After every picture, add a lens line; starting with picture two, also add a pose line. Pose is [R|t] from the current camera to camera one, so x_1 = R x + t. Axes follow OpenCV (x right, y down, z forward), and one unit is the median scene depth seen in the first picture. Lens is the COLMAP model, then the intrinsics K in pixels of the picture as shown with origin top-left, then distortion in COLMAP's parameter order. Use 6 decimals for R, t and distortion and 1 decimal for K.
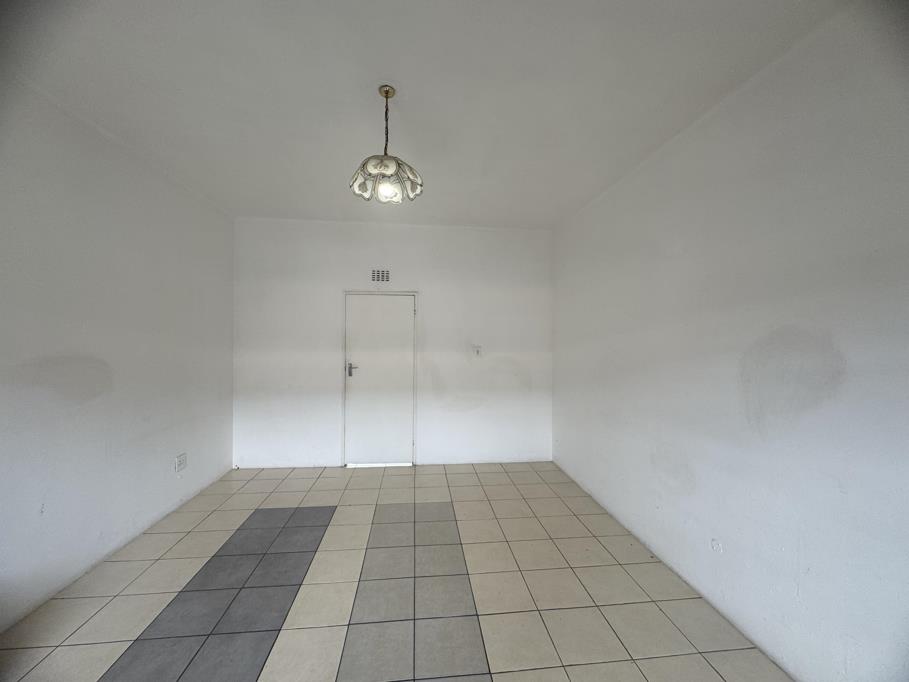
lens RADIAL K [[363.0, 0, 455.3], [0, 363.0, 338.6], [0, 0, 1]] dist [0.000067, 0.000656]
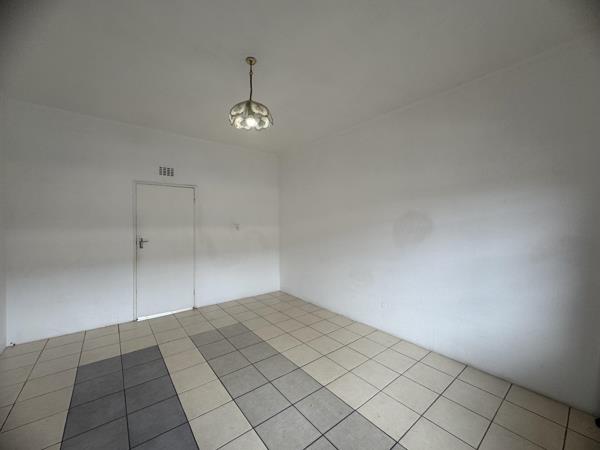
lens RADIAL K [[239.6, 0, 301.1], [0, 239.6, 224.3], [0, 0, 1]] dist [0.000067, 0.000656]
pose [[0.844097, -0.013282, 0.536027, -0.265912], [0.007556, 0.999889, 0.012876, 0.012744], [-0.536138, -0.006818, 0.844103, -0.006630]]
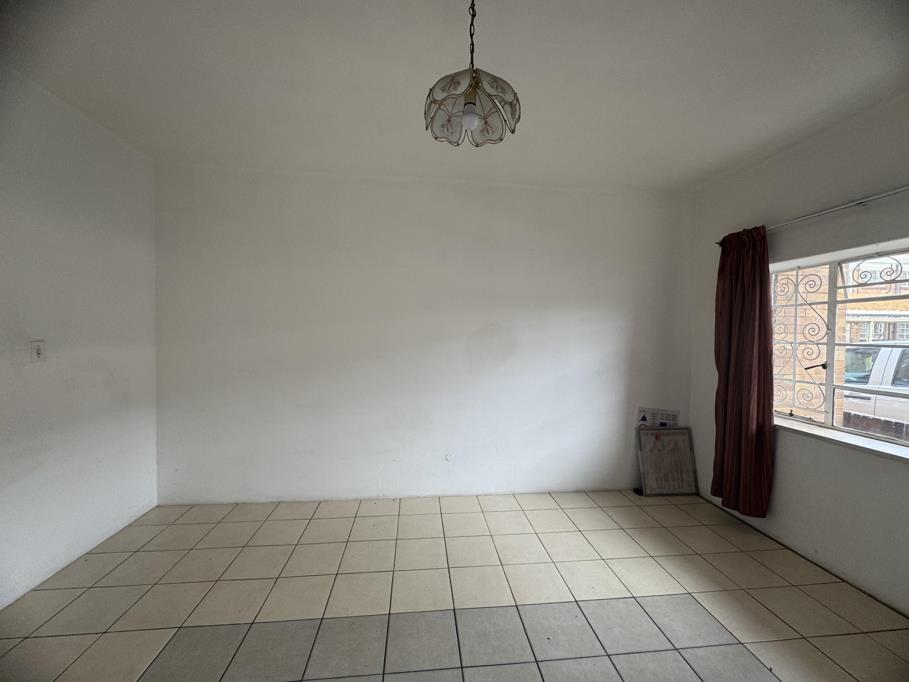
lens RADIAL K [[363.0, 0, 457.4], [0, 363.0, 339.9], [0, 0, 1]] dist [0.000067, 0.000656]
pose [[0.003438, -0.034916, 0.999384, -0.424203], [-0.016659, 0.999250, 0.034968, -0.003690], [-0.999855, -0.016769, 0.002854, 0.469956]]
